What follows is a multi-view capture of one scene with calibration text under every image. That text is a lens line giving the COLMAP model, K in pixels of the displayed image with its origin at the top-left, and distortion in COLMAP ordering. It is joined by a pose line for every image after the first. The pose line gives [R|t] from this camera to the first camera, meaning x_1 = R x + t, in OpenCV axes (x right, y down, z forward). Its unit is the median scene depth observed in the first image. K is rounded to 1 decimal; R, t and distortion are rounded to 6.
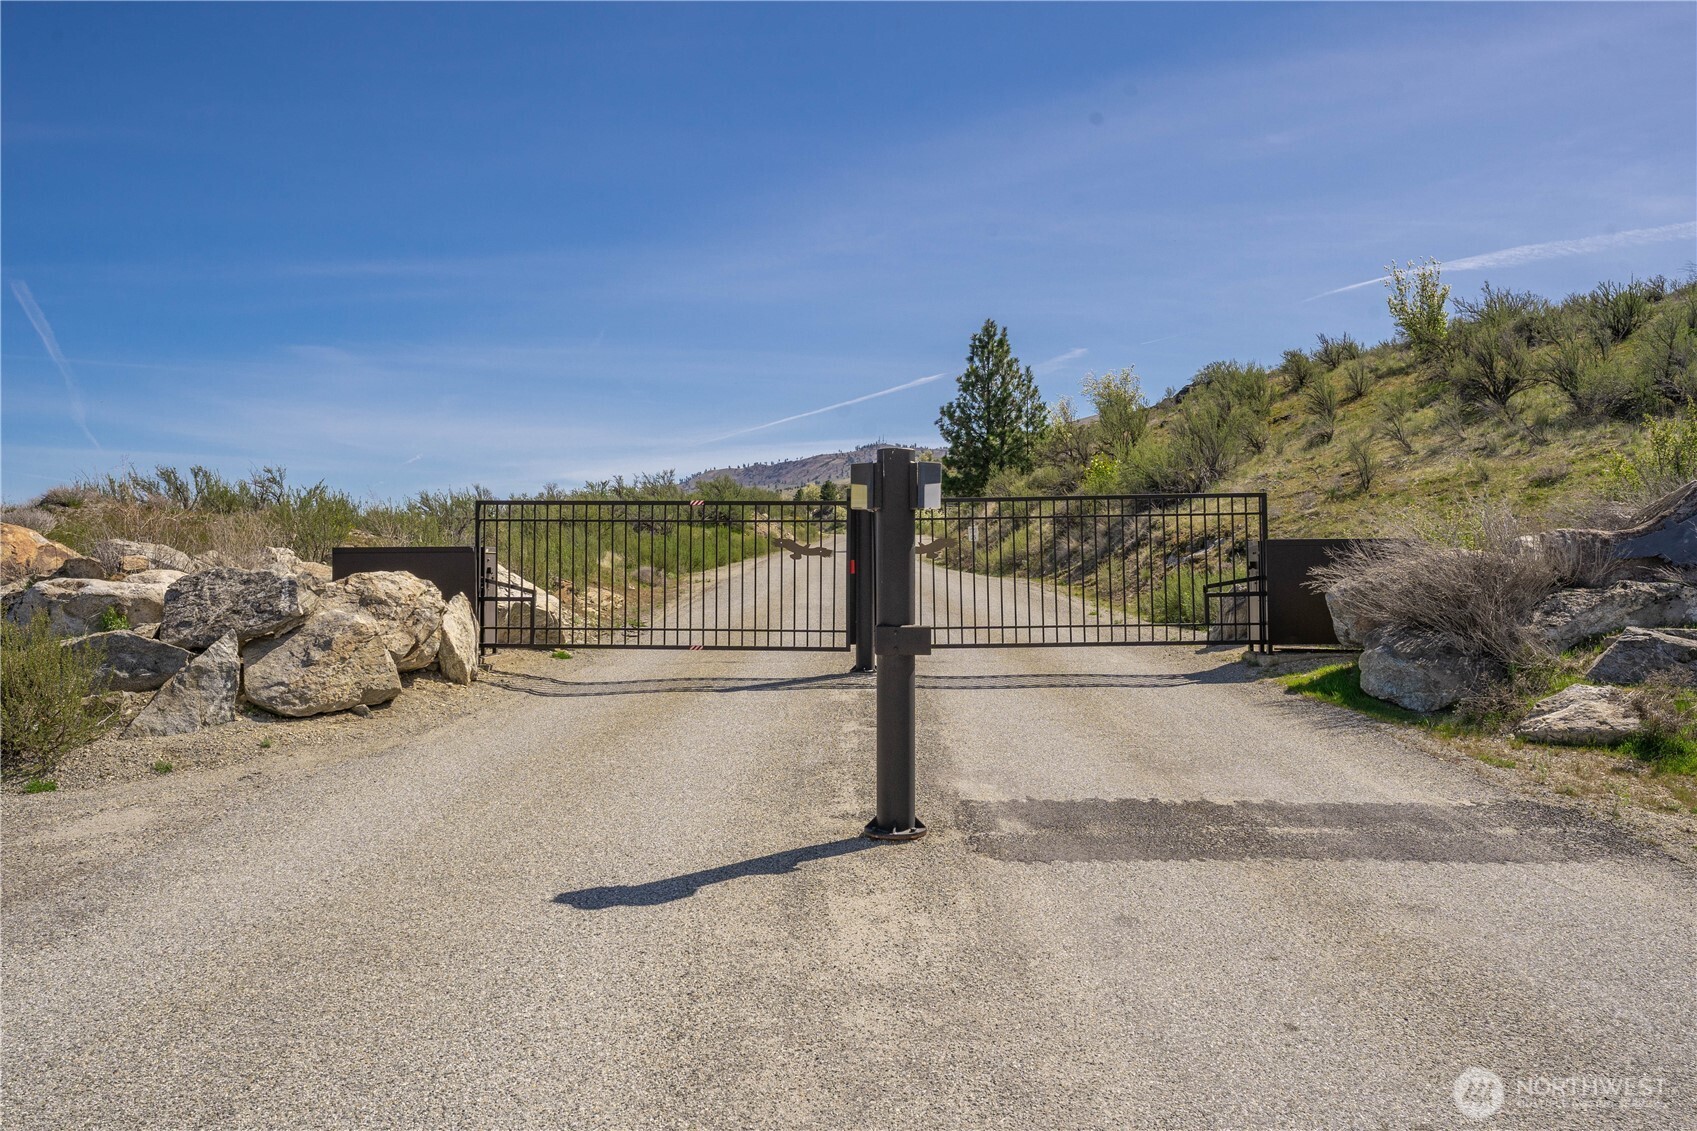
lens RADIAL K [[1126.5, 0, 848.8], [0, 1126.5, 569.6], [0, 0, 1]] dist [-0.003232, -0.003680]
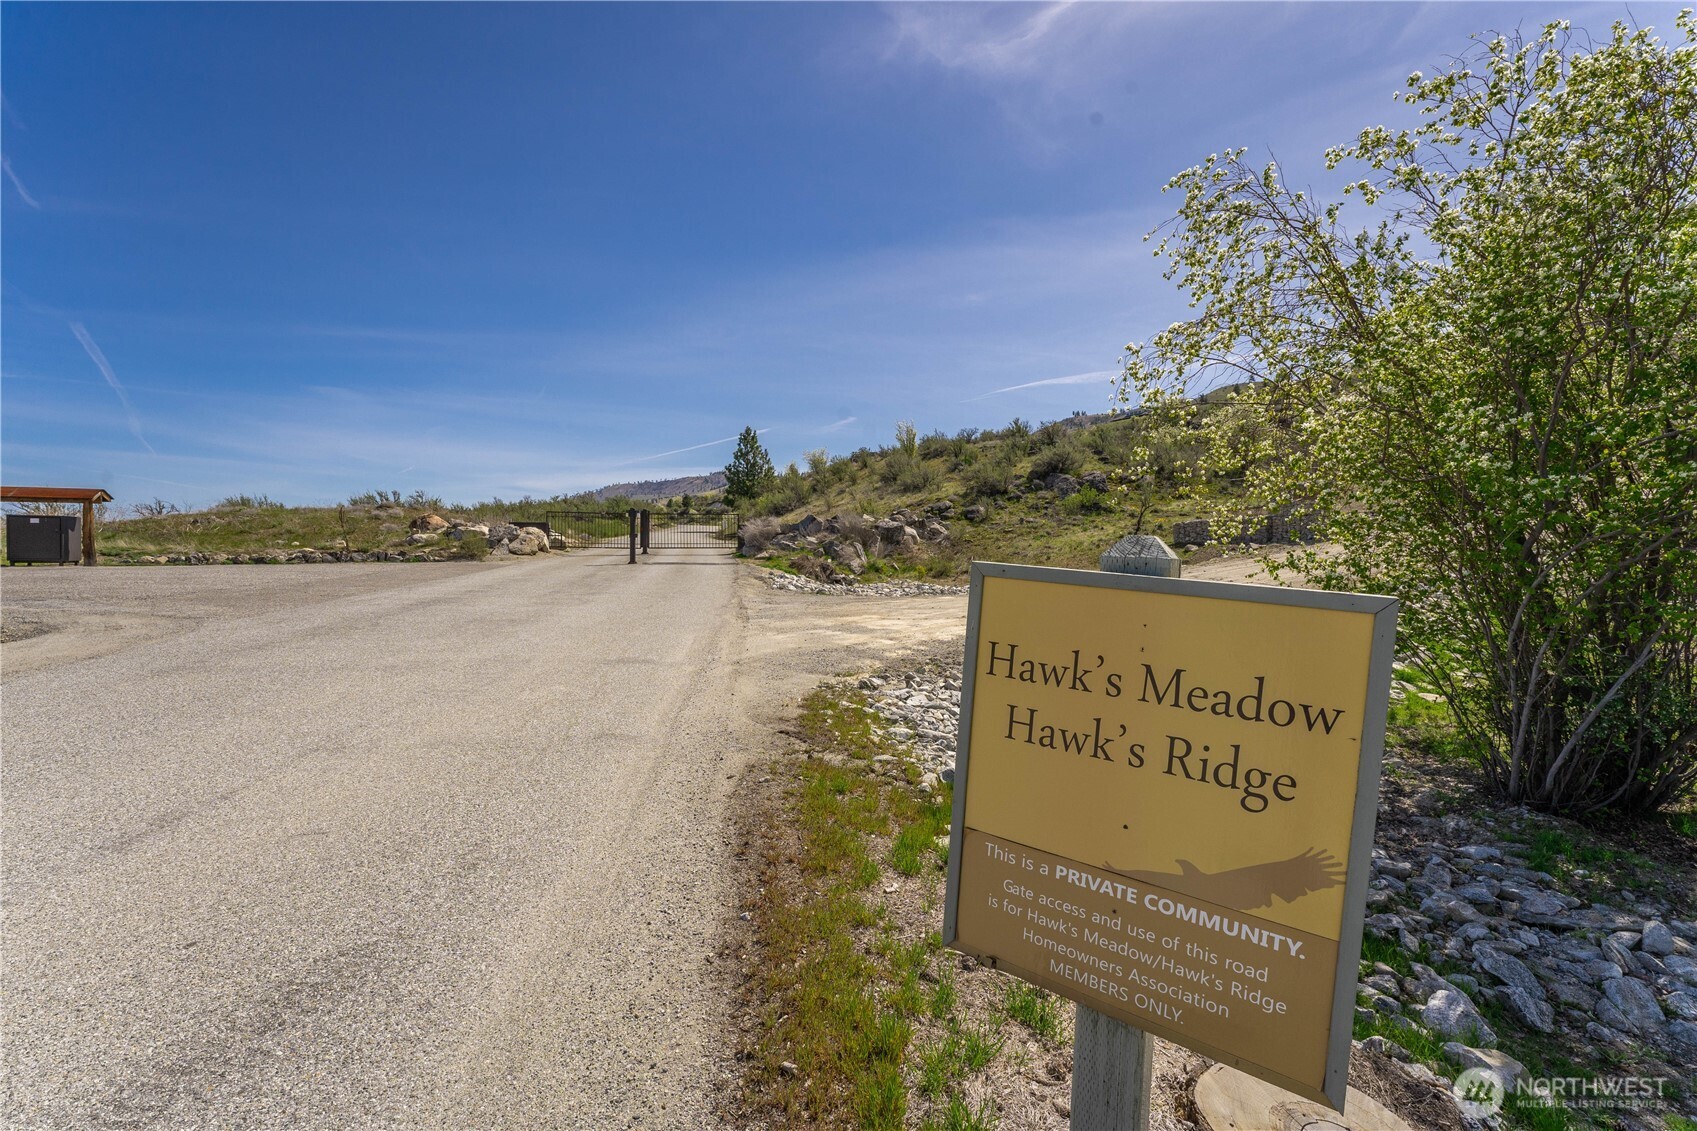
lens RADIAL K [[679.7, 0, 846.3], [0, 679.7, 564.3], [0, 0, 1]] dist [0.001873, 0.000278]
pose [[0.979271, 0.009053, 0.202352, 0.047805], [-0.013674, 0.999676, 0.021451, 0.012913], [-0.202092, -0.023773, 0.979078, -0.332533]]
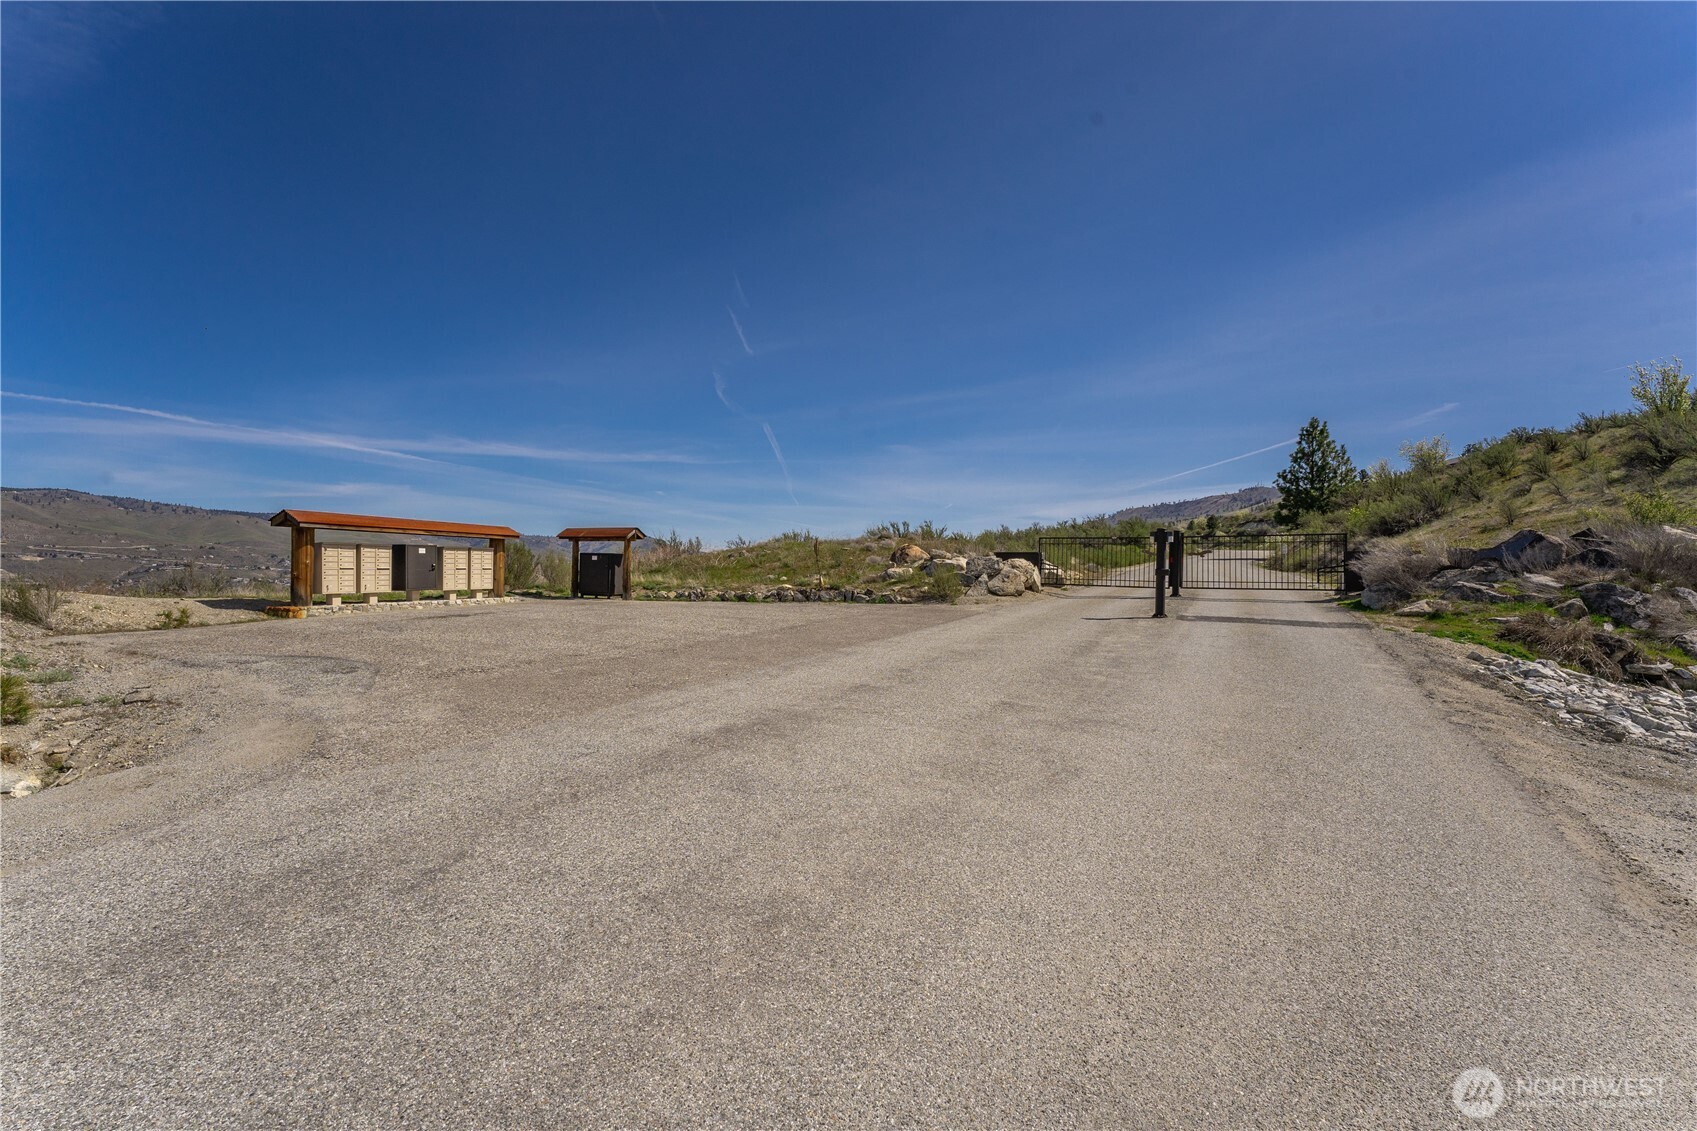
lens RADIAL K [[679.7, 0, 846.5], [0, 679.7, 569.7], [0, 0, 1]] dist [0.001873, 0.000278]
pose [[0.869677, 0.019535, -0.493235, 0.027380], [-0.020118, 0.999789, 0.004125, 0.006433], [0.493212, 0.006336, 0.869886, -0.183181]]
